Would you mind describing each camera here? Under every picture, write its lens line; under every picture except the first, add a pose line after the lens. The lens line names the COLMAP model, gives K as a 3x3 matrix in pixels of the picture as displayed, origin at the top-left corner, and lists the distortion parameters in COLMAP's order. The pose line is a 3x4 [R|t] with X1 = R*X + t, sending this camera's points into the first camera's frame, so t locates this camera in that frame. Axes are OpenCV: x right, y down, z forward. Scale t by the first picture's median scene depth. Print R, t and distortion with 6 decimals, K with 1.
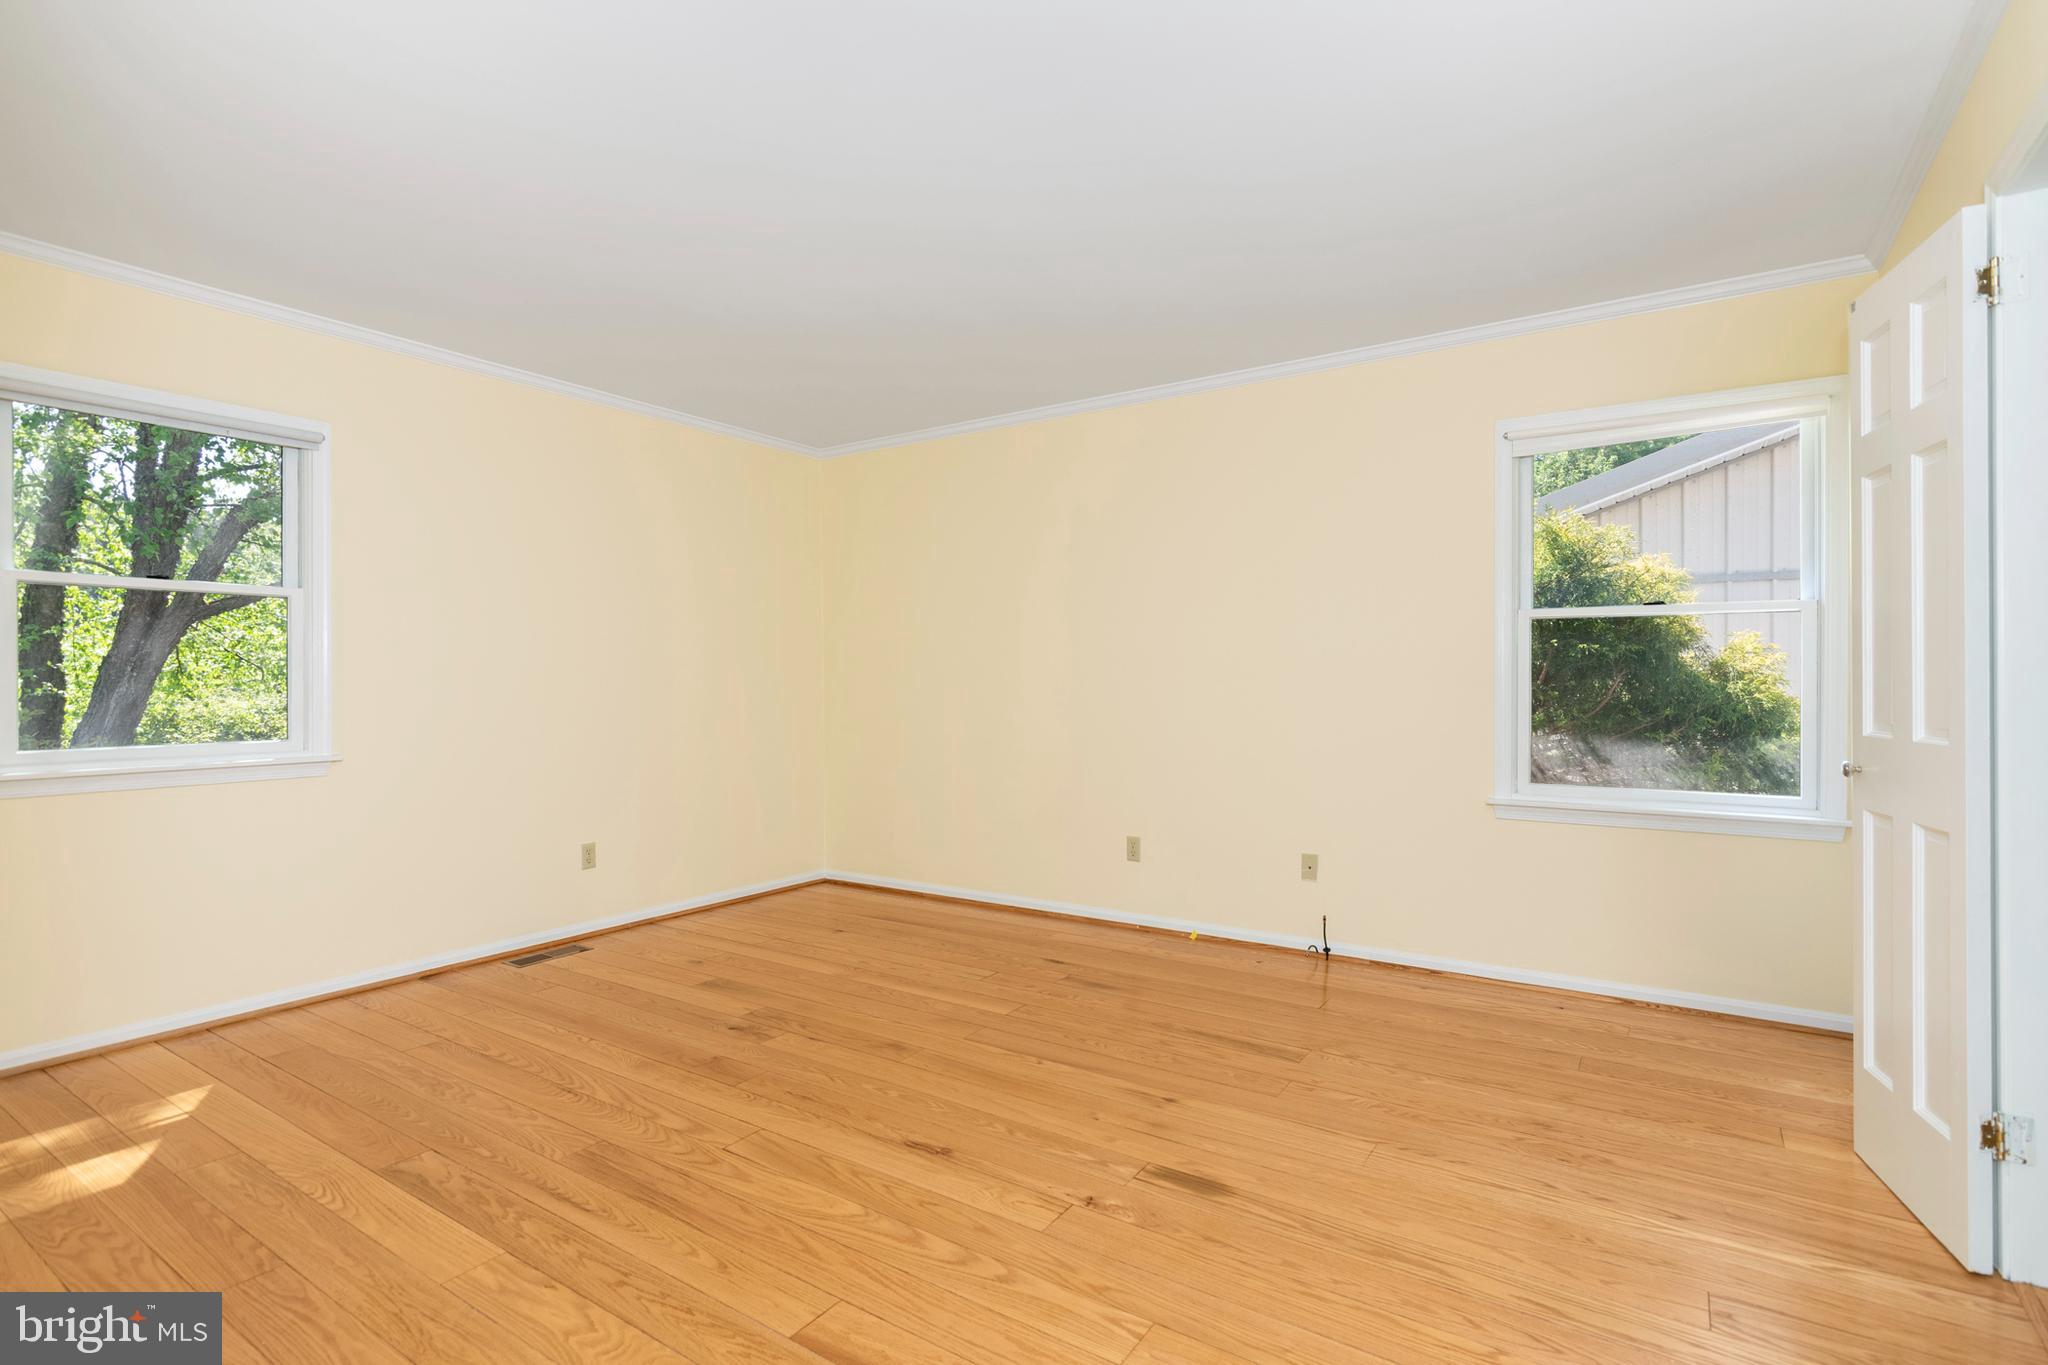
lens RADIAL K [[996.6, 0, 1012.0], [0, 996.6, 681.2], [0, 0, 1]] dist [-0.000336, -0.000378]
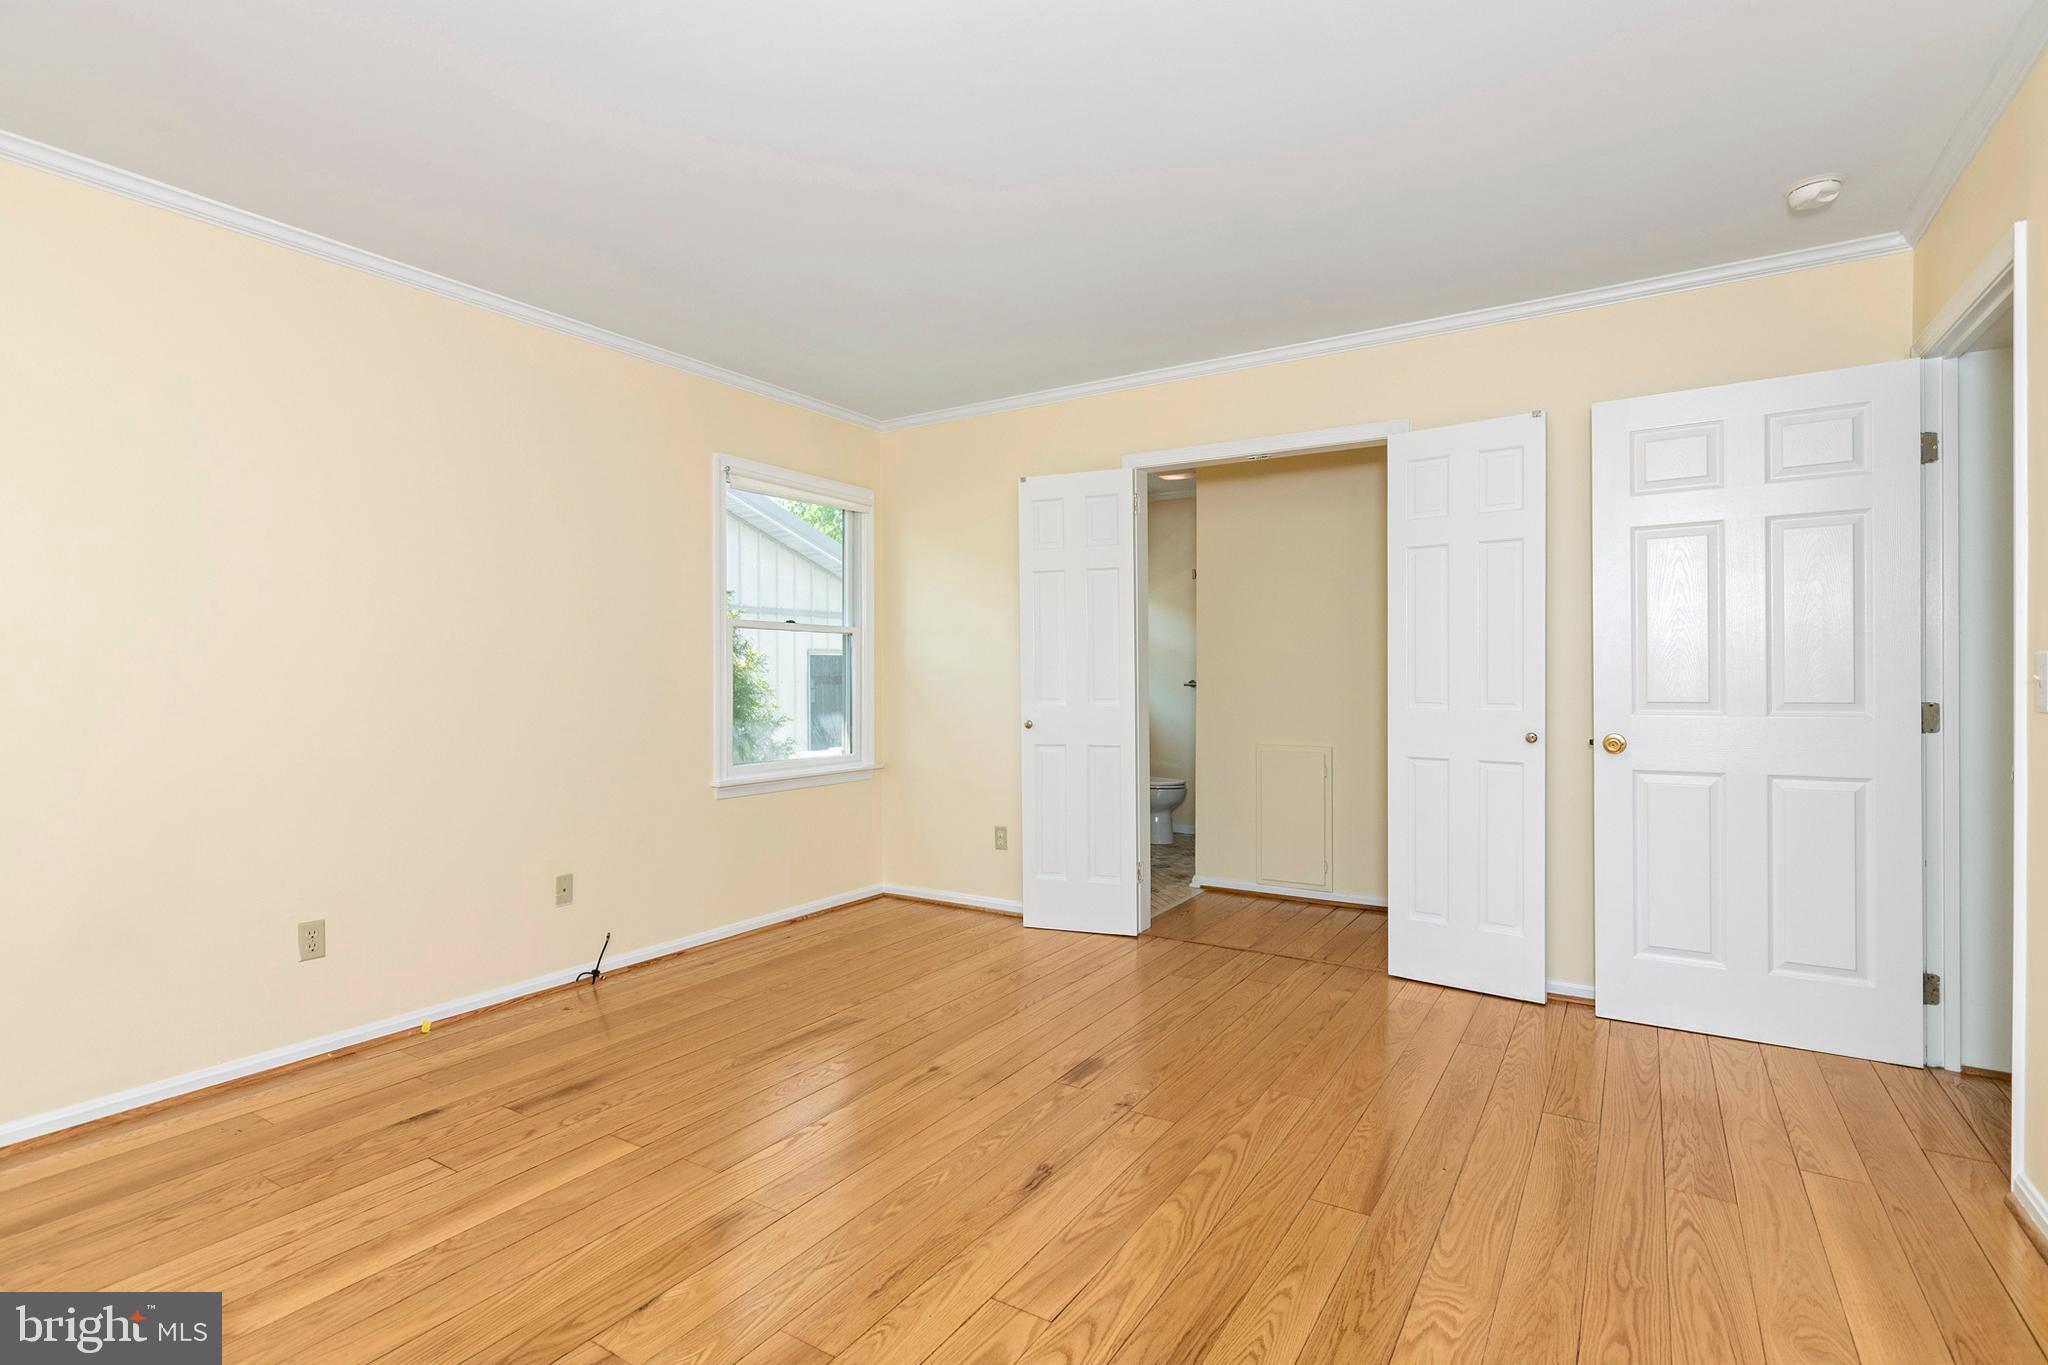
lens RADIAL K [[996.6, 0, 1012.0], [0, 996.6, 681.2], [0, 0, 1]] dist [-0.000336, -0.000378]
pose [[-0.040214, -0.000914, 0.999191, -0.831868], [0.005324, 0.999985, 0.001129, 0.001197], [-0.999177, 0.005366, -0.040208, 0.866702]]
